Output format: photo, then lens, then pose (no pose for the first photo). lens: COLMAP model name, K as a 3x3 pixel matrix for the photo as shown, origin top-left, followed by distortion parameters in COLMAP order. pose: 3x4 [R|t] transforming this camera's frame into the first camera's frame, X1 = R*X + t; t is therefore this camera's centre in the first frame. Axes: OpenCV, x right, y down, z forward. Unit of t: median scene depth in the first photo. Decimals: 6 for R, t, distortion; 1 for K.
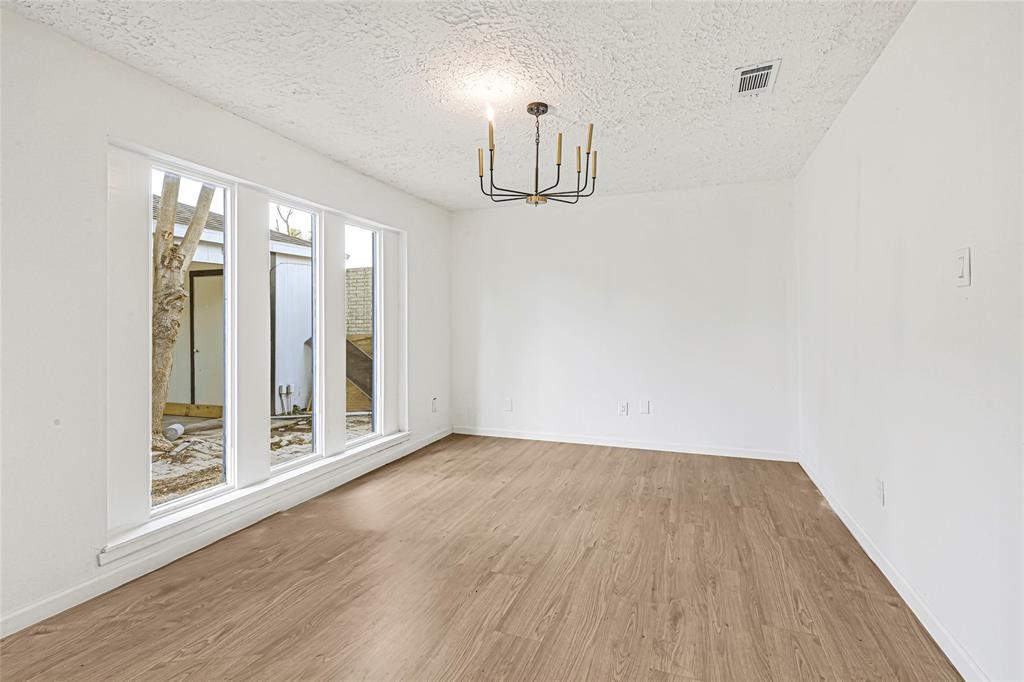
lens RADIAL K [[421.5, 0, 514.8], [0, 421.5, 331.4], [0, 0, 1]] dist [-0.017903, -0.000406]
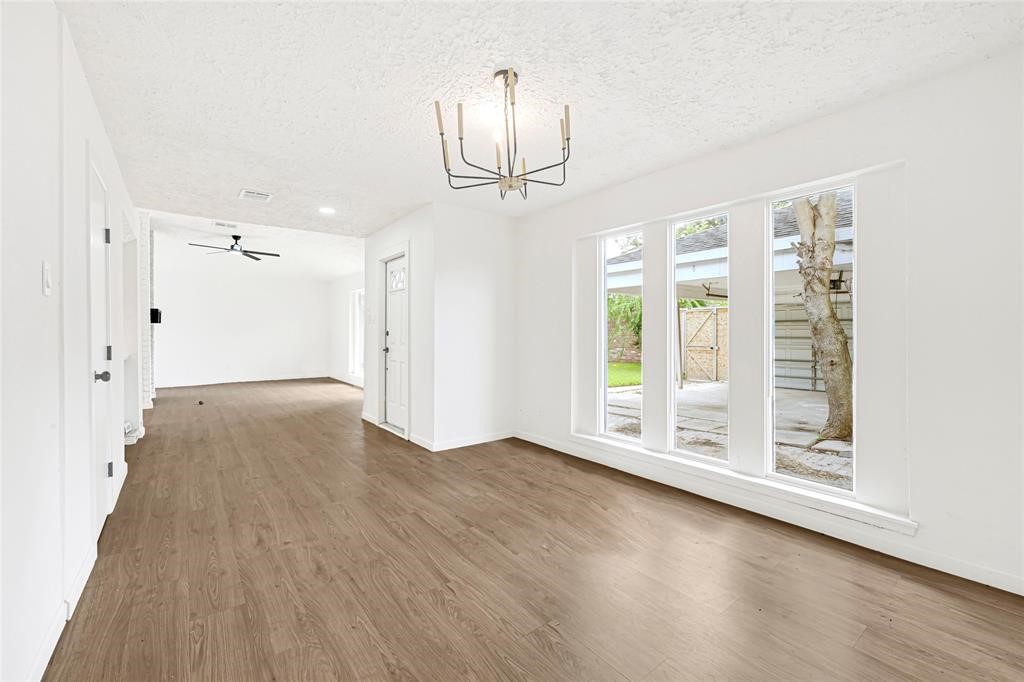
lens RADIAL K [[421.5, 0, 518.9], [0, 421.5, 337.2], [0, 0, 1]] dist [-0.017903, -0.000406]
pose [[-0.475298, 0.014729, -0.879702, 0.809451], [-0.008039, 0.999745, 0.021082, -0.007103], [0.879788, 0.017092, -0.475058, 1.439678]]
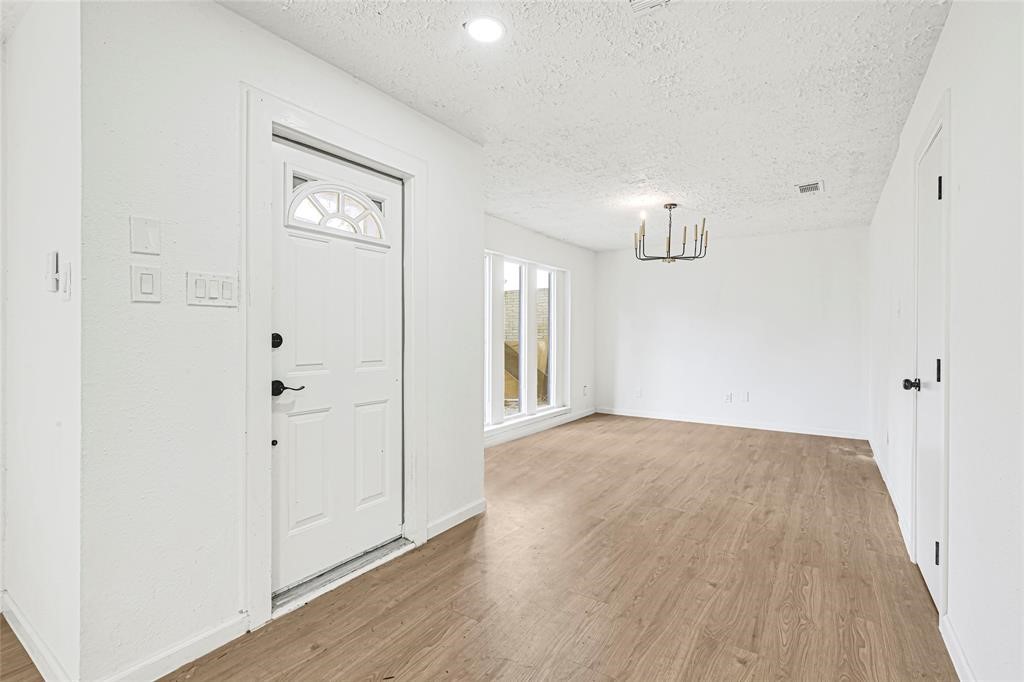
lens RADIAL K [[421.5, 0, 524.8], [0, 421.5, 343.5], [0, 0, 1]] dist [-0.017903, -0.000406]
pose [[0.974909, 0.012425, -0.222255, -0.134974], [-0.011174, 0.999914, 0.006882, 0.015070], [0.222322, -0.004226, 0.974964, -0.776250]]
